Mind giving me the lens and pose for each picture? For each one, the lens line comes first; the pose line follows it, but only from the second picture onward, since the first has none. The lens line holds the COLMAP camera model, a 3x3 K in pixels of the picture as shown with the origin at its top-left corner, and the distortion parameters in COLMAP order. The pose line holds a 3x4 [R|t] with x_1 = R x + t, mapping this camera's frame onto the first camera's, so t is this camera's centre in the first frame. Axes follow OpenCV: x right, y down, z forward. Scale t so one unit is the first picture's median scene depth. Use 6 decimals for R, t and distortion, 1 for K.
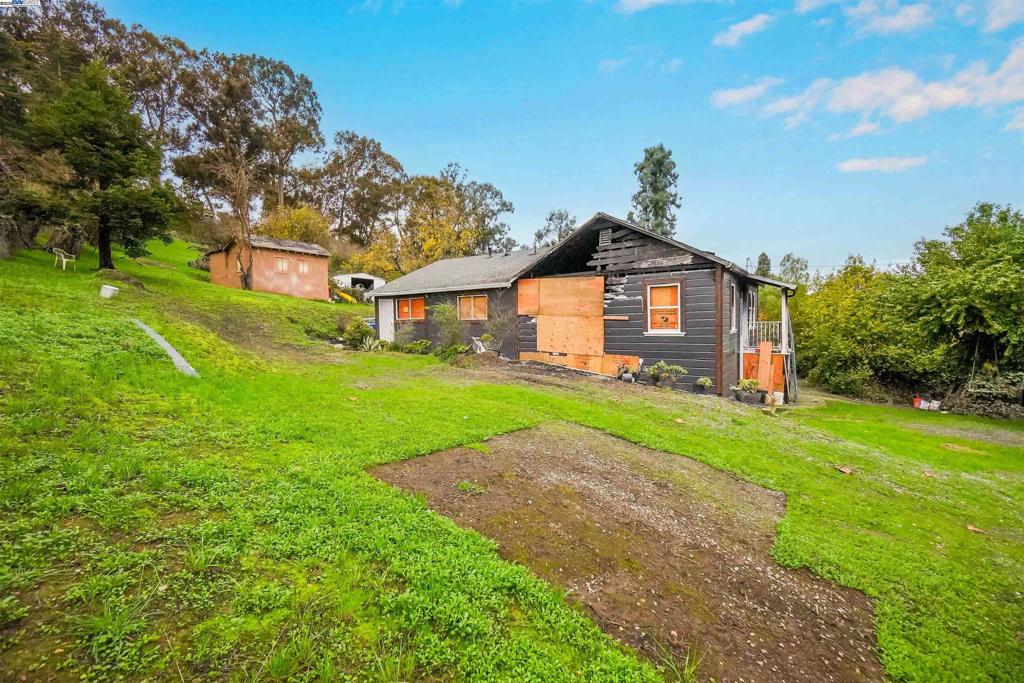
lens RADIAL K [[445.8, 0, 524.8], [0, 445.8, 329.3], [0, 0, 1]] dist [0.003046, 0.001173]
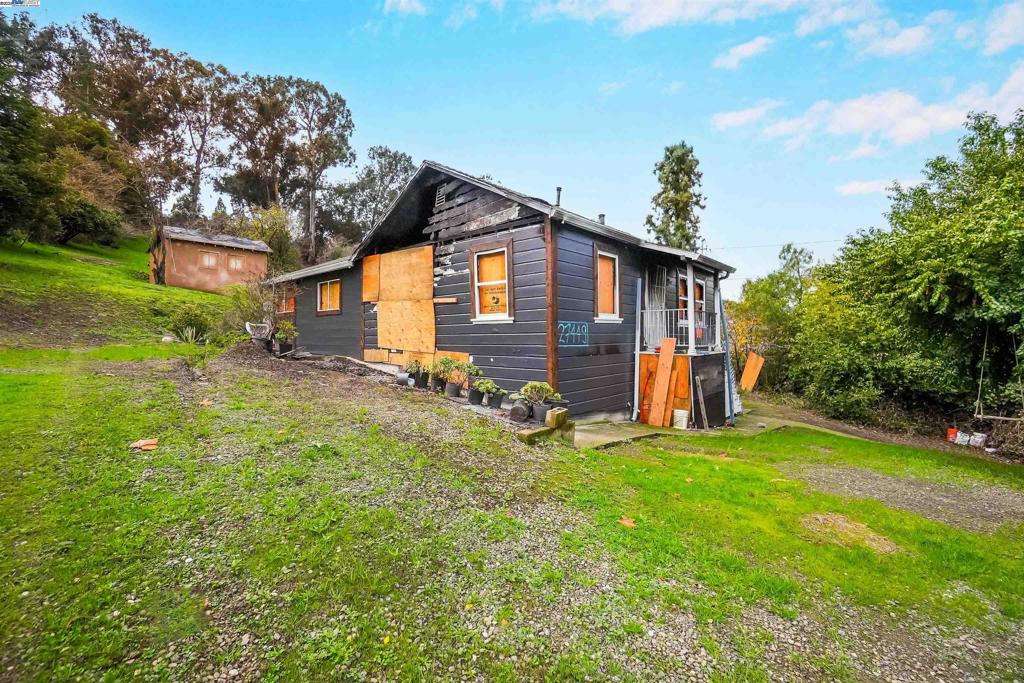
lens RADIAL K [[445.8, 0, 524.8], [0, 445.8, 329.3], [0, 0, 1]] dist [0.003046, 0.001173]
pose [[0.992668, 0.011597, -0.120318, 0.223672], [-0.016004, 0.999234, -0.035723, 0.024196], [0.119812, 0.037386, 0.992092, 0.151592]]
